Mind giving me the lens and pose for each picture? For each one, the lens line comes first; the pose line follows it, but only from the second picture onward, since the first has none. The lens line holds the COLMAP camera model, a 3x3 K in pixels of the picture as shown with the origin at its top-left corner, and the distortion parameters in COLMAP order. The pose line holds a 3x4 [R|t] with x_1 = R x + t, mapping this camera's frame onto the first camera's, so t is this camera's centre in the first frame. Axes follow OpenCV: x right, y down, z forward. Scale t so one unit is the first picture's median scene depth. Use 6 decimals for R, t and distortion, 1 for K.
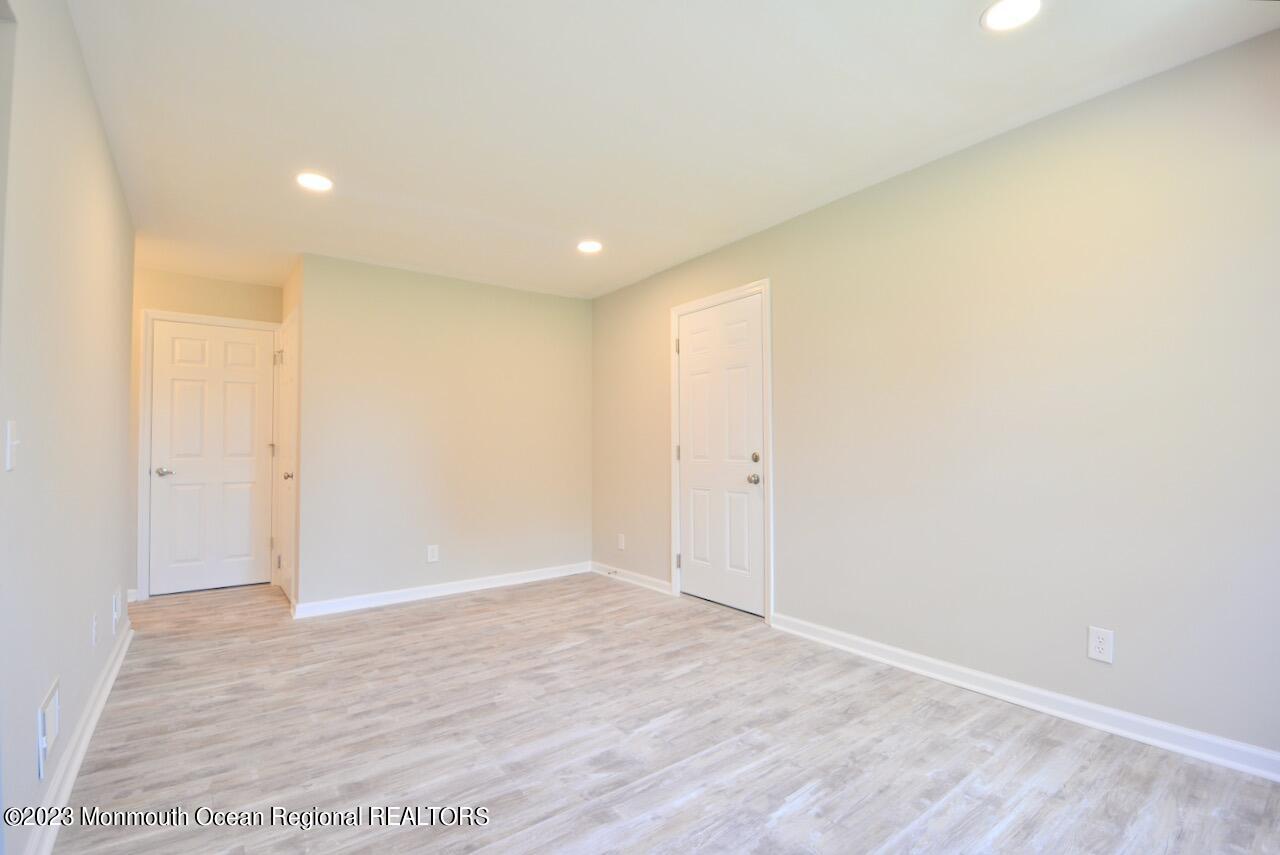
lens RADIAL K [[569.0, 0, 650.2], [0, 569.0, 429.6], [0, 0, 1]] dist [0.013577, -0.020043]
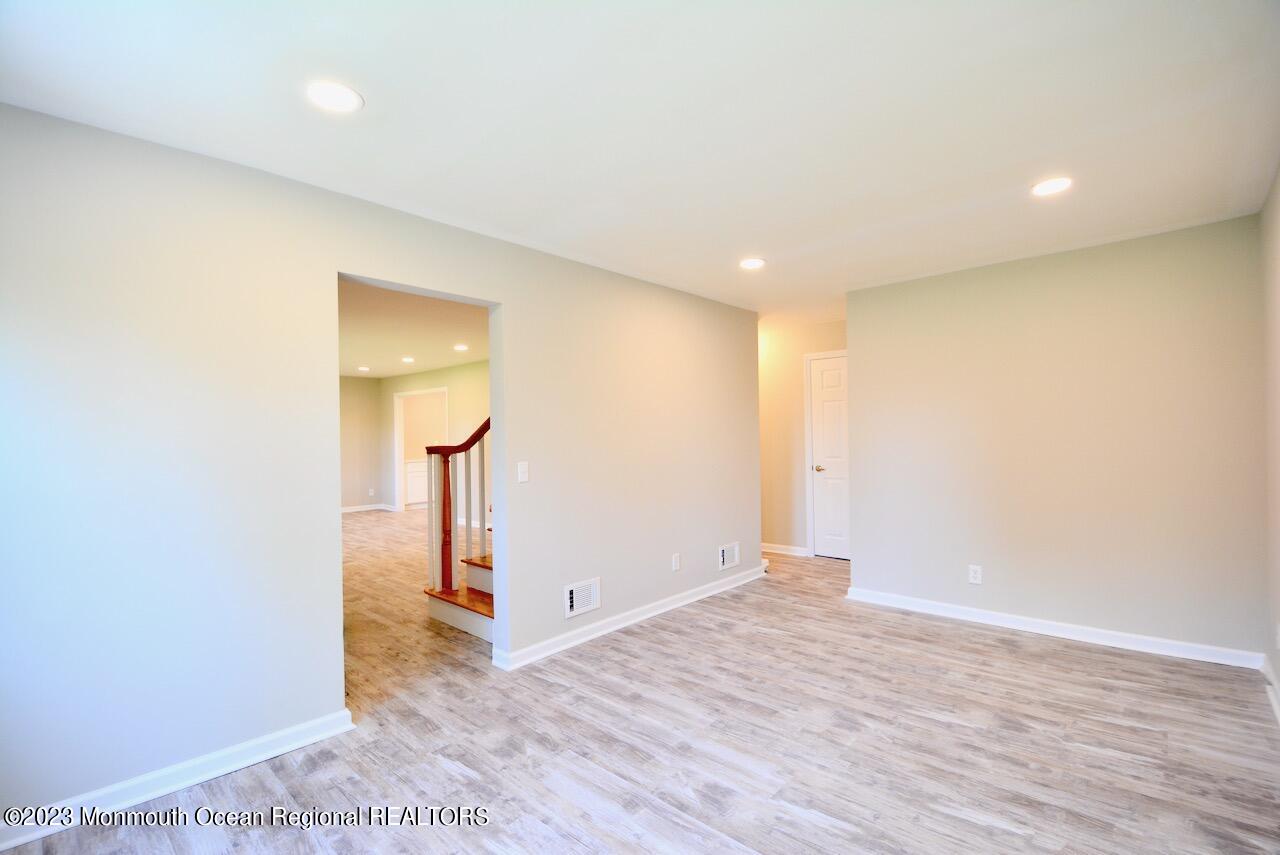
lens RADIAL K [[569.0, 0, 650.2], [0, 569.0, 429.6], [0, 0, 1]] dist [0.013577, -0.020043]
pose [[0.190374, -0.005540, -0.981696, 0.627467], [0.043142, 0.999065, 0.002728, -0.059709], [0.980763, -0.042872, 0.190435, 0.484778]]
